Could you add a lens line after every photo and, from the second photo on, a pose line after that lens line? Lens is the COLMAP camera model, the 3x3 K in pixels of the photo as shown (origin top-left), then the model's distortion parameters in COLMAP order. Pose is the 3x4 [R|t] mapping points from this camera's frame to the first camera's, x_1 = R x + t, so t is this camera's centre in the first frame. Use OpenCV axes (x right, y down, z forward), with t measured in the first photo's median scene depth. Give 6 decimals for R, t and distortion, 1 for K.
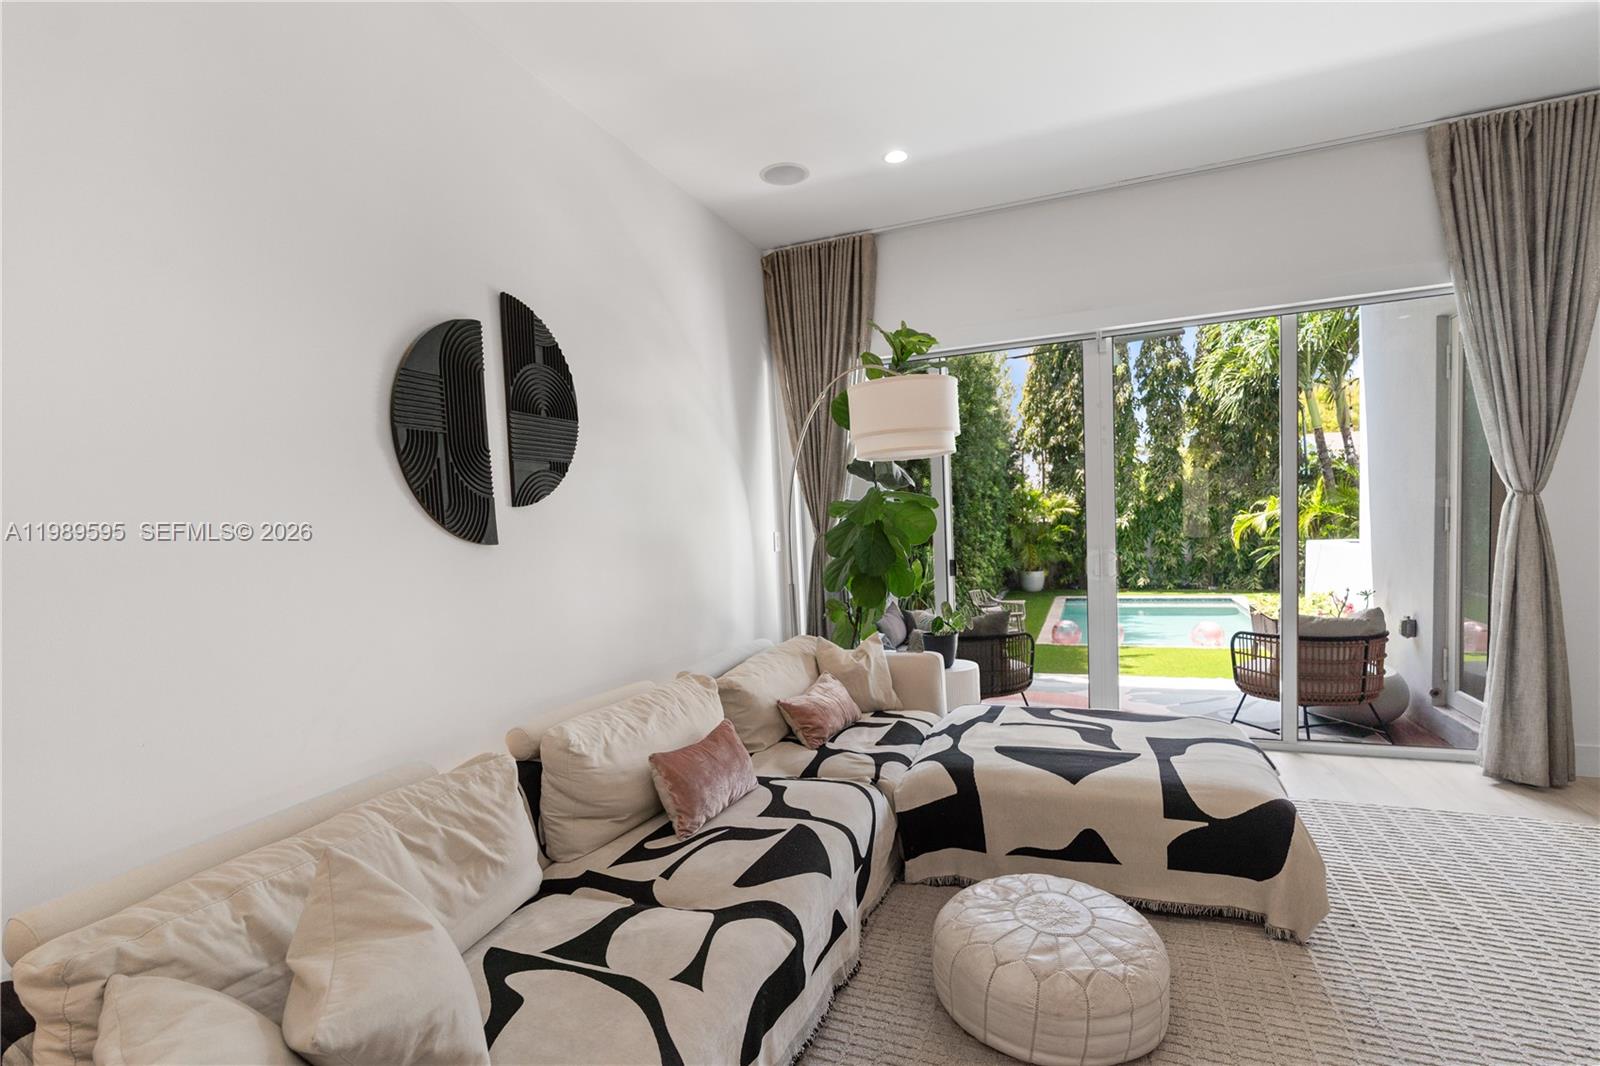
lens RADIAL K [[747.2, 0, 790.1], [0, 747.2, 574.6], [0, 0, 1]] dist [-0.008537, 0.000889]
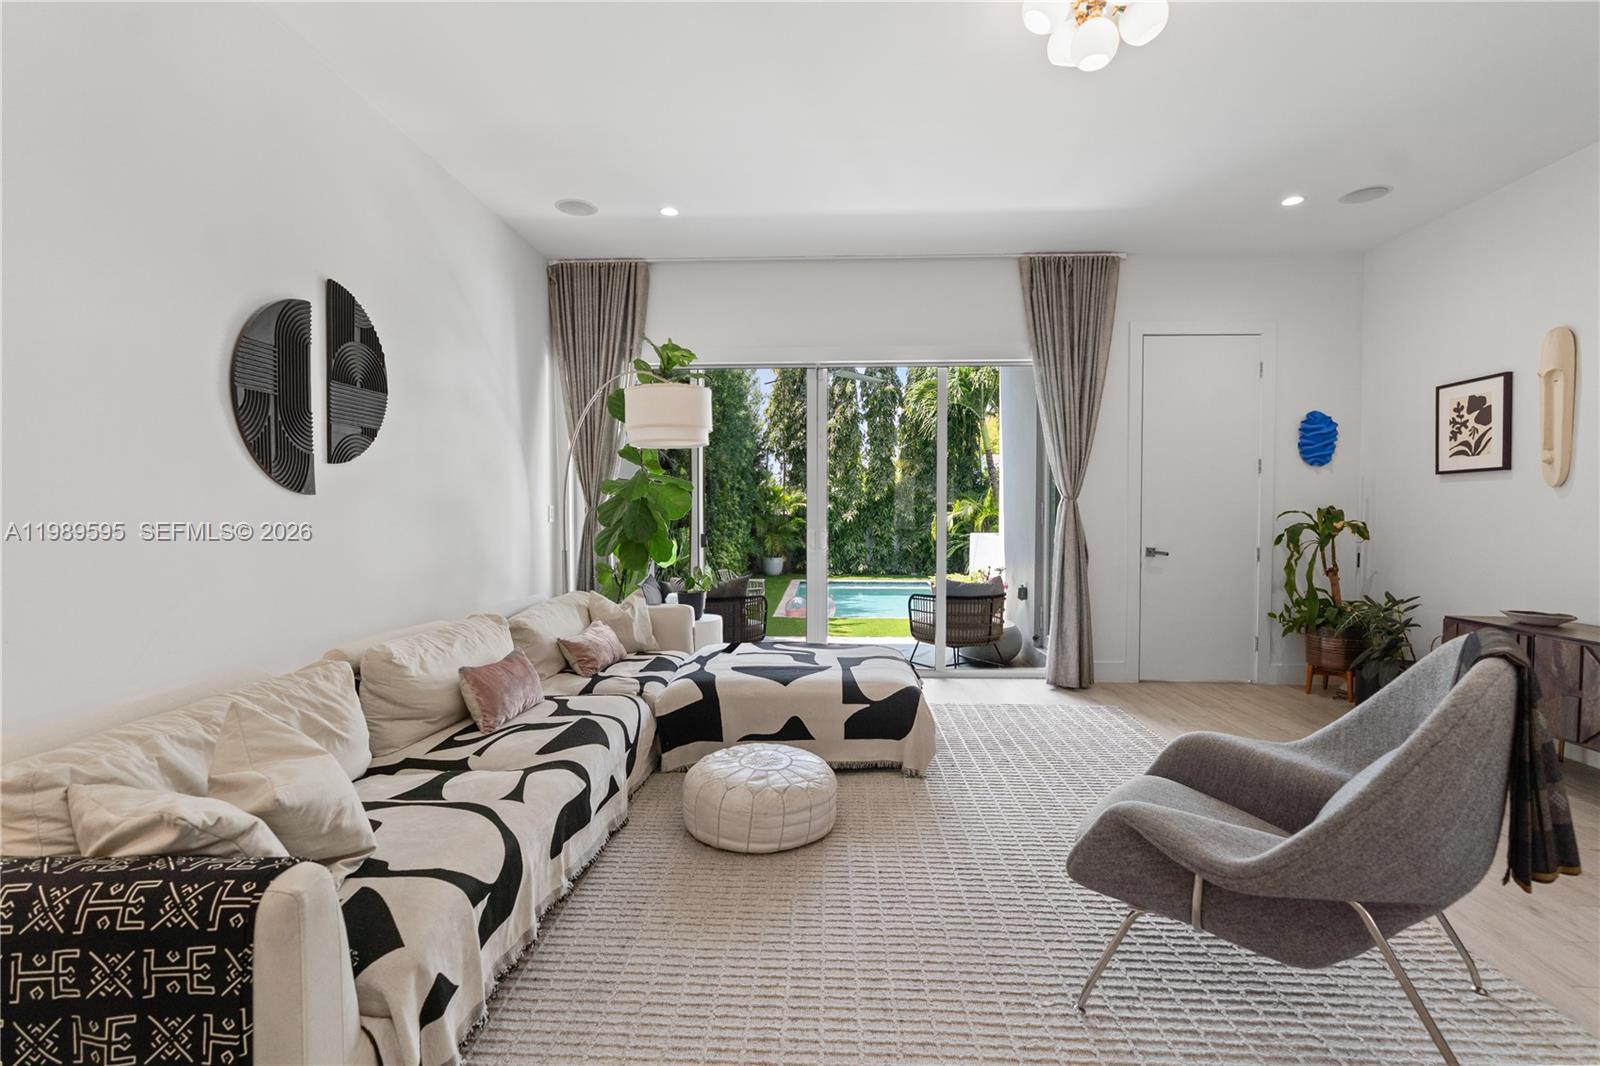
lens RADIAL K [[725.8, 0, 803.0], [0, 725.8, 524.9], [0, 0, 1]] dist [-0.010100, 0.004091]
pose [[0.938983, 0.037022, 0.341964, -0.043839], [-0.018337, 0.998165, -0.057713, 0.038593], [-0.343473, 0.047920, 0.937939, -0.204305]]
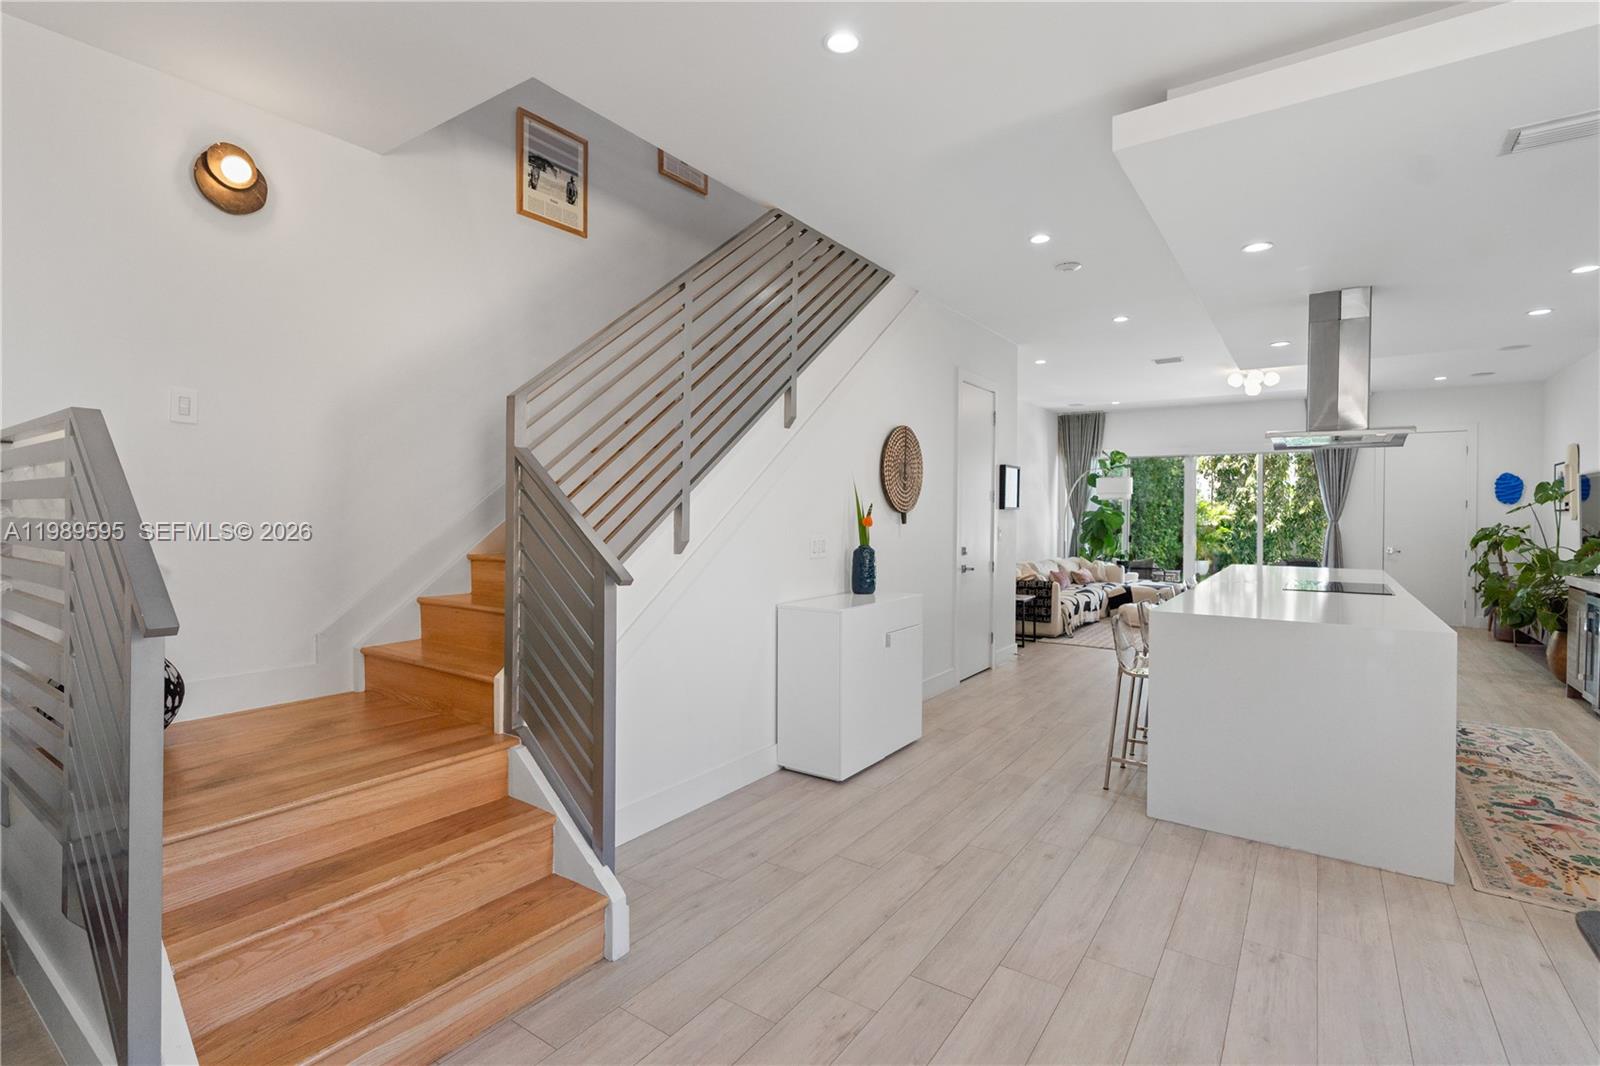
lens RADIAL K [[751.1, 0, 803.4], [0, 751.1, 519.8], [0, 0, 1]] dist [-0.001167, 0.001486]
pose [[0.975522, 0.053935, -0.213183, -0.408269], [-0.065555, 0.996703, -0.047817, 0.151736], [0.209901, 0.060622, 0.975841, -2.167548]]
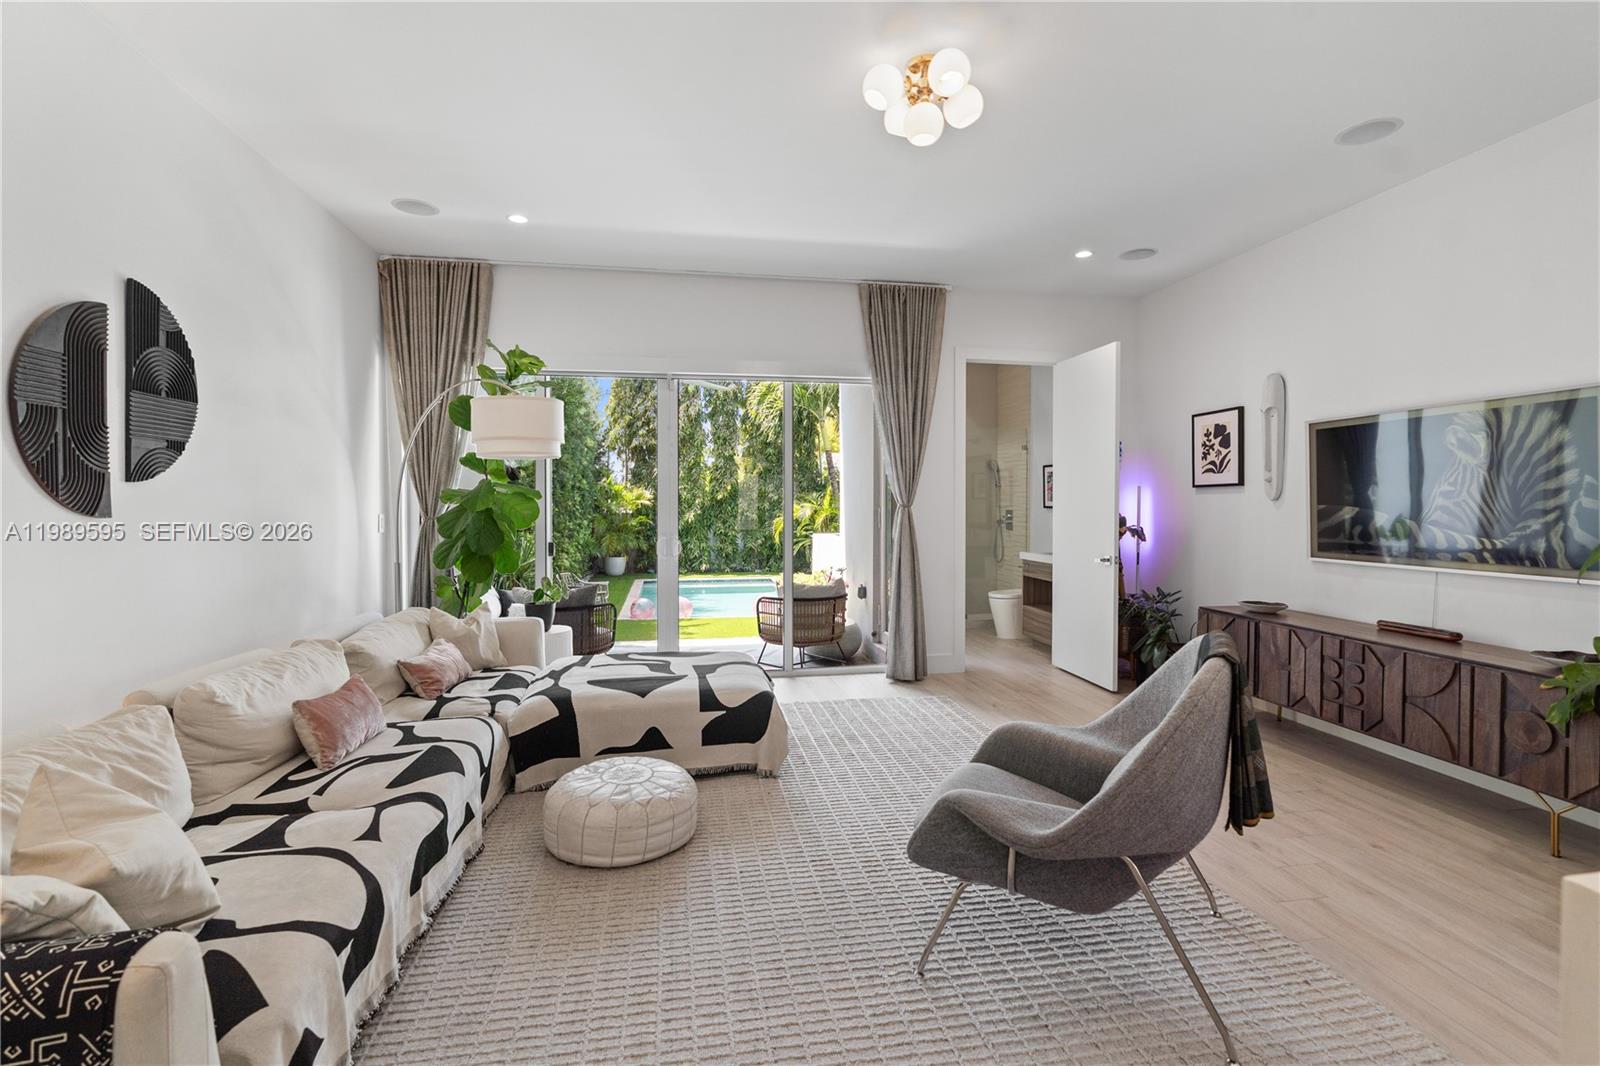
lens RADIAL K [[725.2, 0, 805.5], [0, 725.2, 507.2], [0, 0, 1]] dist [-0.009968, 0.003548]
pose [[0.842512, 0.039985, 0.537192, -0.080009], [0.000147, 0.997224, -0.074459, 0.013393], [-0.538678, 0.062812, 0.840167, -0.242057]]
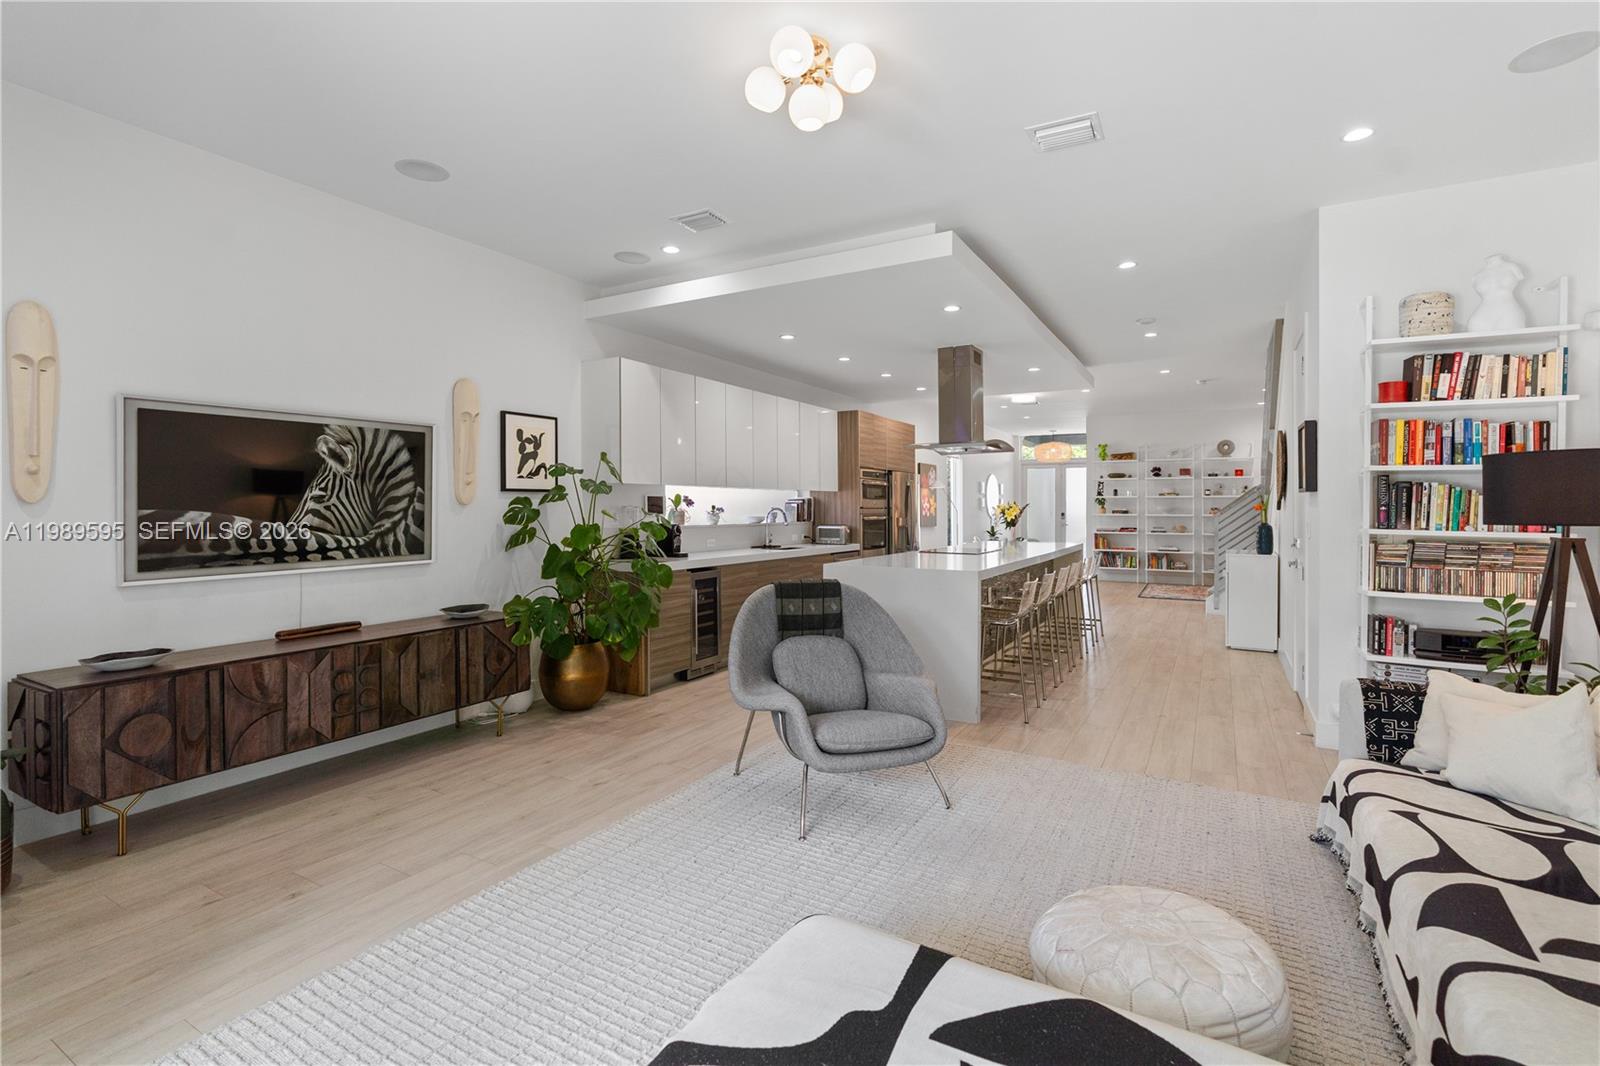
lens RADIAL K [[728.7, 0, 797.6], [0, 728.7, 508.6], [0, 0, 1]] dist [-0.008614, 0.000401]
pose [[-0.989301, 0.045186, 0.138712, 0.343097], [0.054512, 0.996448, 0.064187, -0.091166], [-0.135319, 0.071061, -0.988250, 1.045238]]
